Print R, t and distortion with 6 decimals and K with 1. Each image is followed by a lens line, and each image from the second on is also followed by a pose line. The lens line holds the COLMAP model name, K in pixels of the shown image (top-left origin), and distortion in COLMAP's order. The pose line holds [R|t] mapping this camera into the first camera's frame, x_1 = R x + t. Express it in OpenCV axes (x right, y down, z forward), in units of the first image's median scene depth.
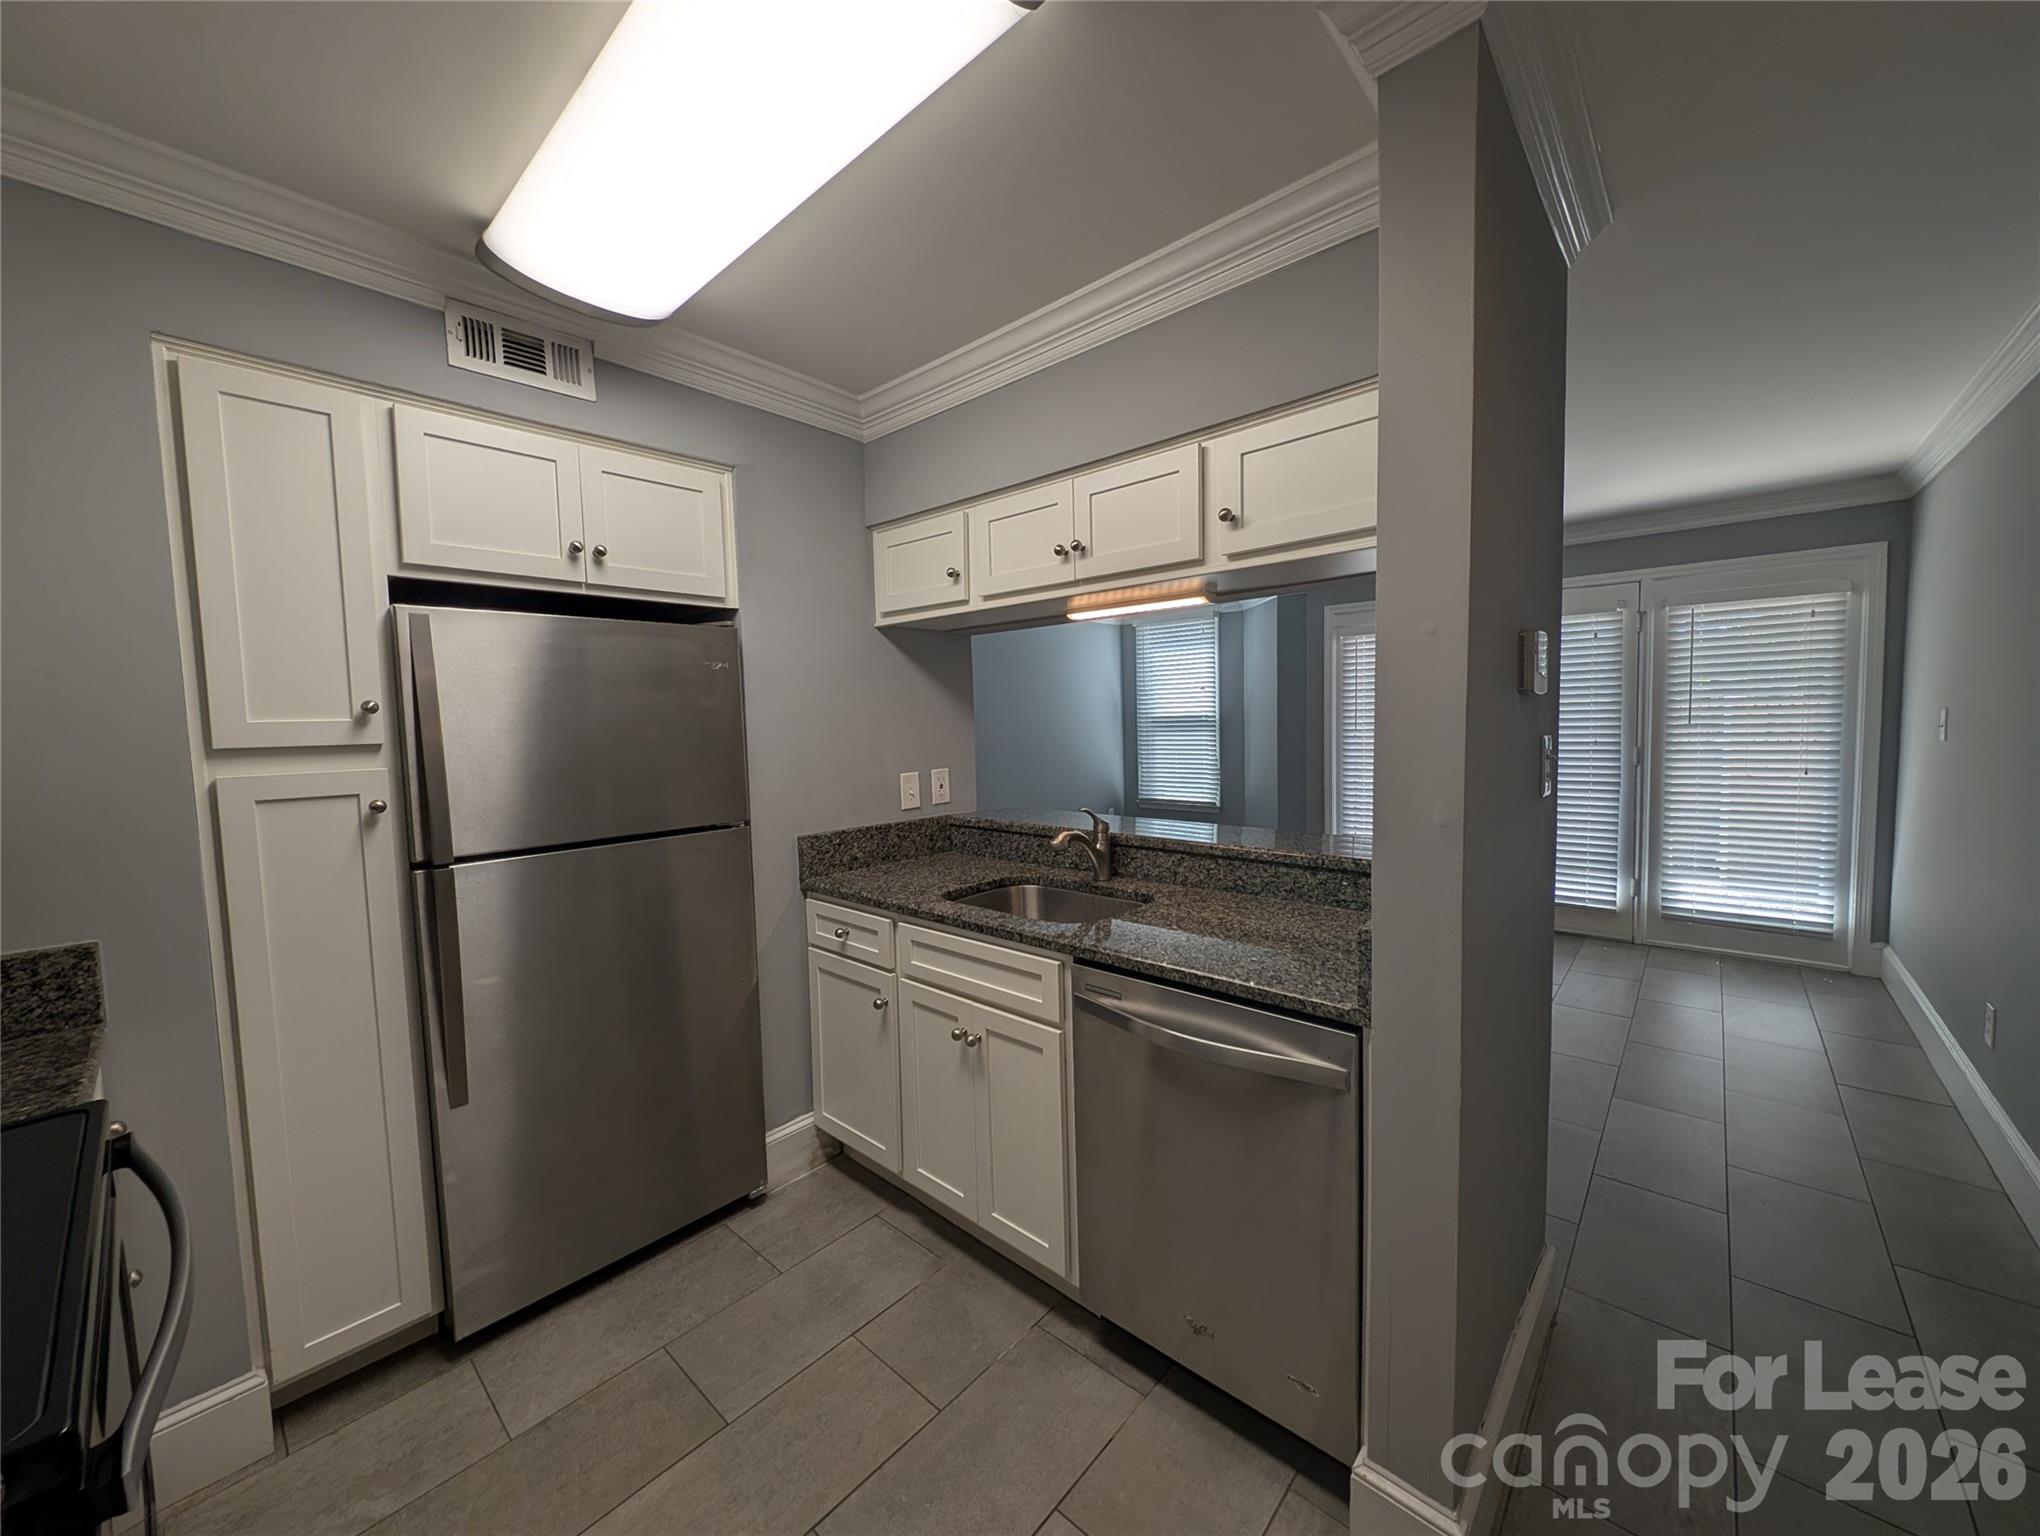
lens RADIAL K [[766.6, 0, 1023.9], [0, 766.6, 763.0], [0, 0, 1]] dist [0.011171, -0.003373]
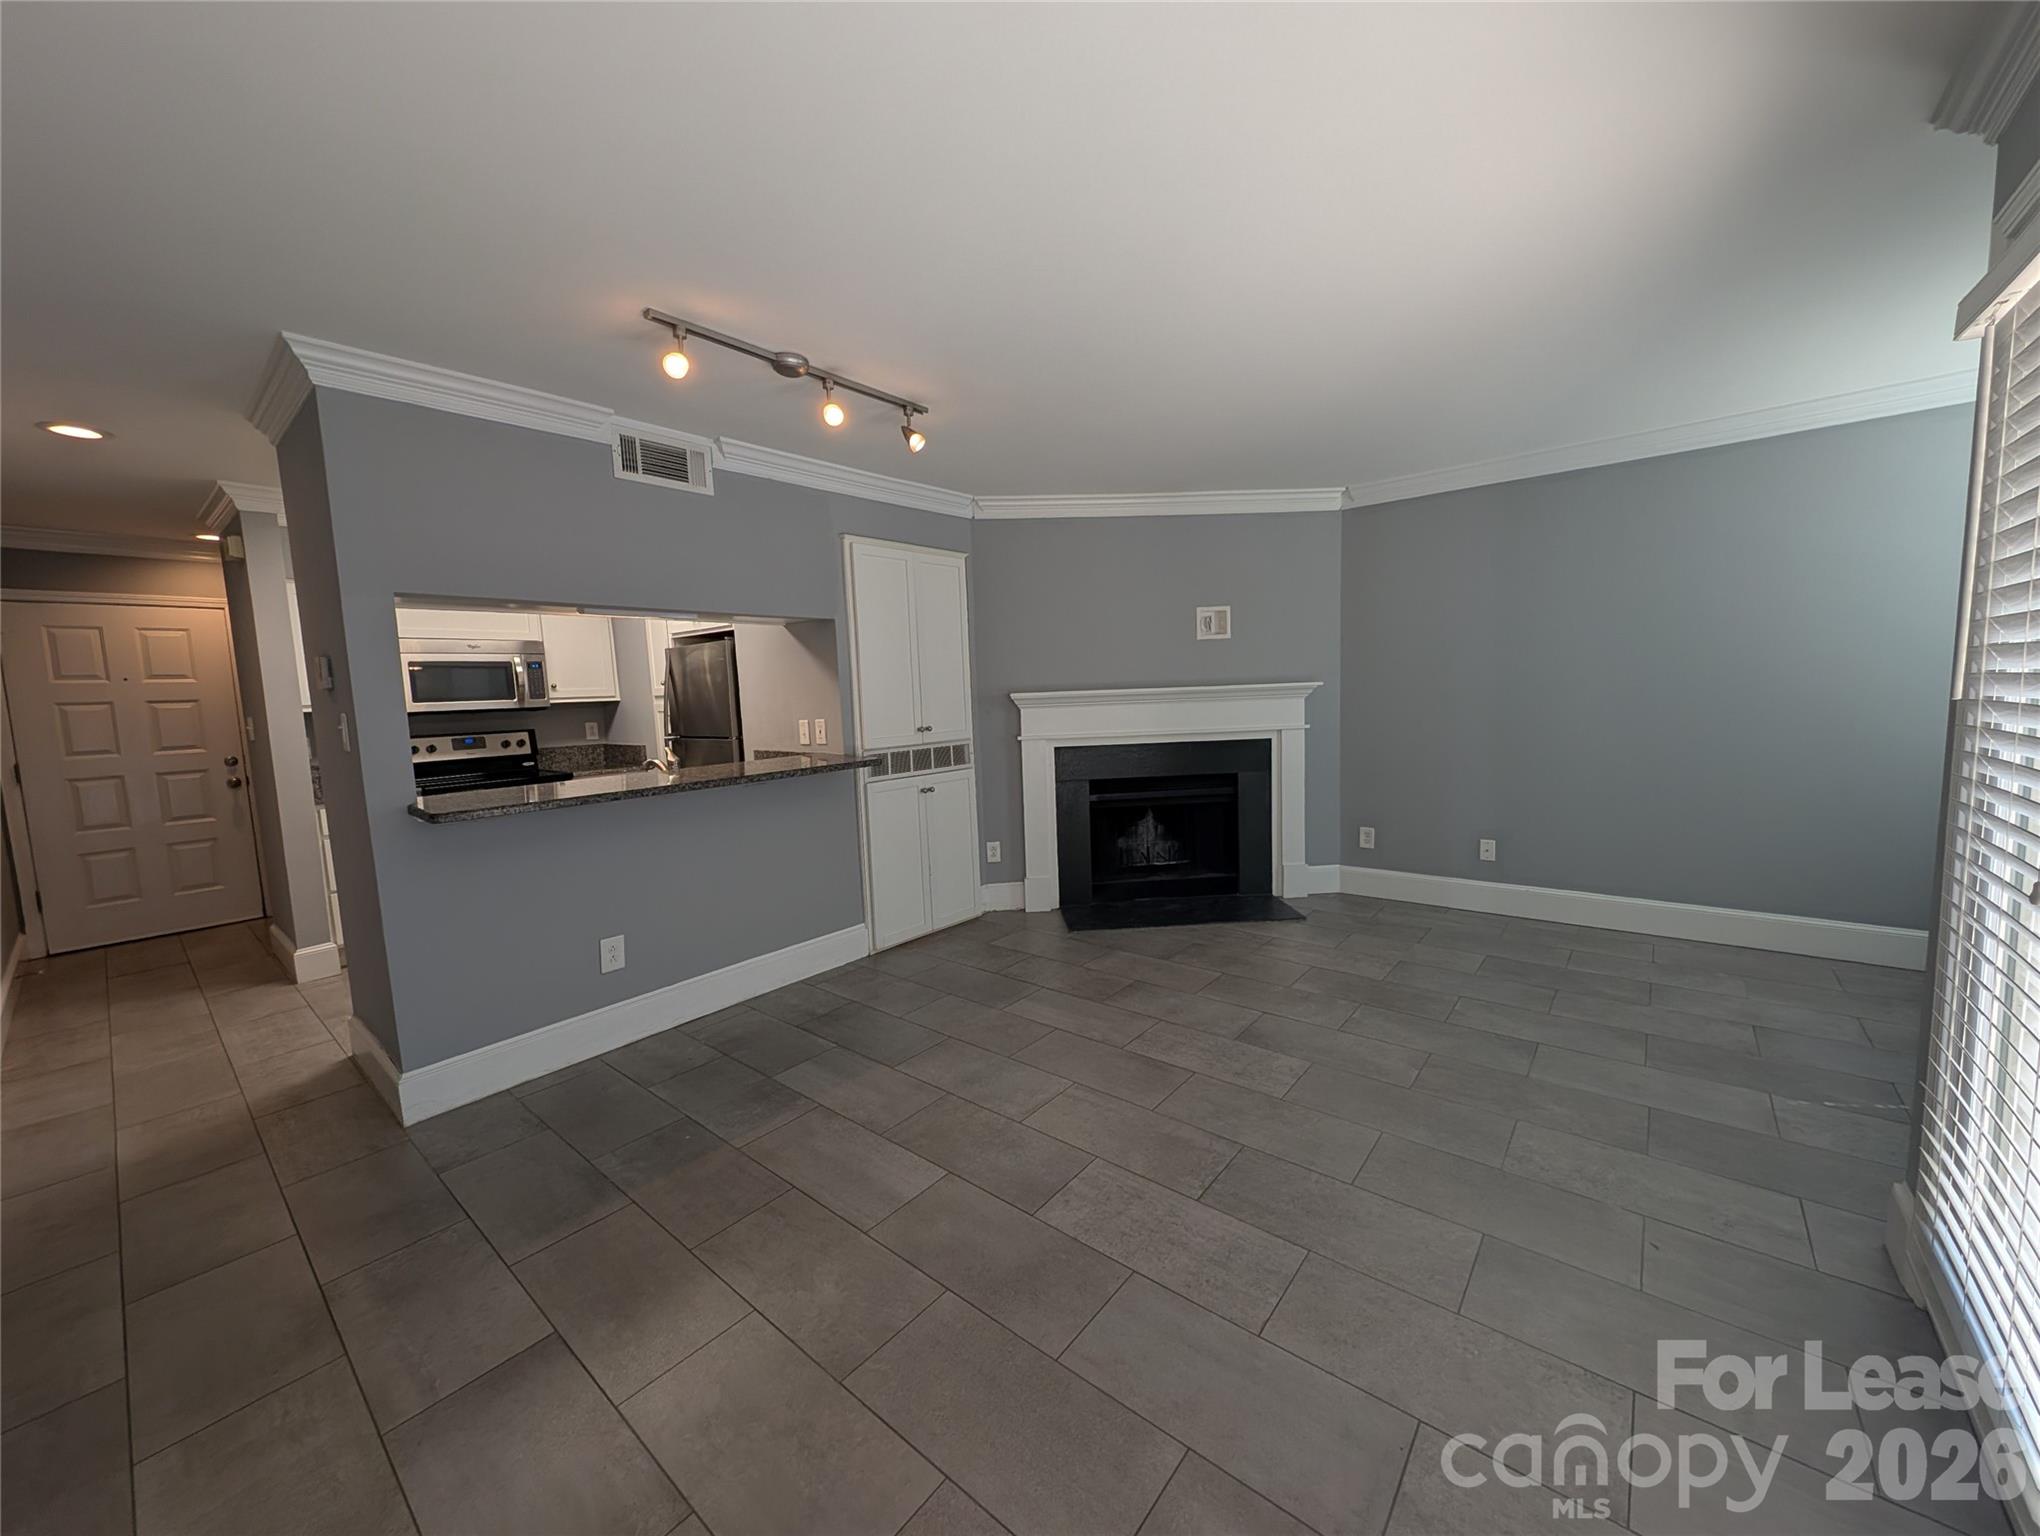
lens RADIAL K [[766.6, 0, 1019.5], [0, 766.6, 763.0], [0, 0, 1]] dist [0.011171, -0.003373]
pose [[0.038979, 0.121147, -0.991869, 1.302613], [-0.023865, 0.992453, 0.120281, -0.090569], [0.998955, 0.018983, 0.041576, 1.305797]]
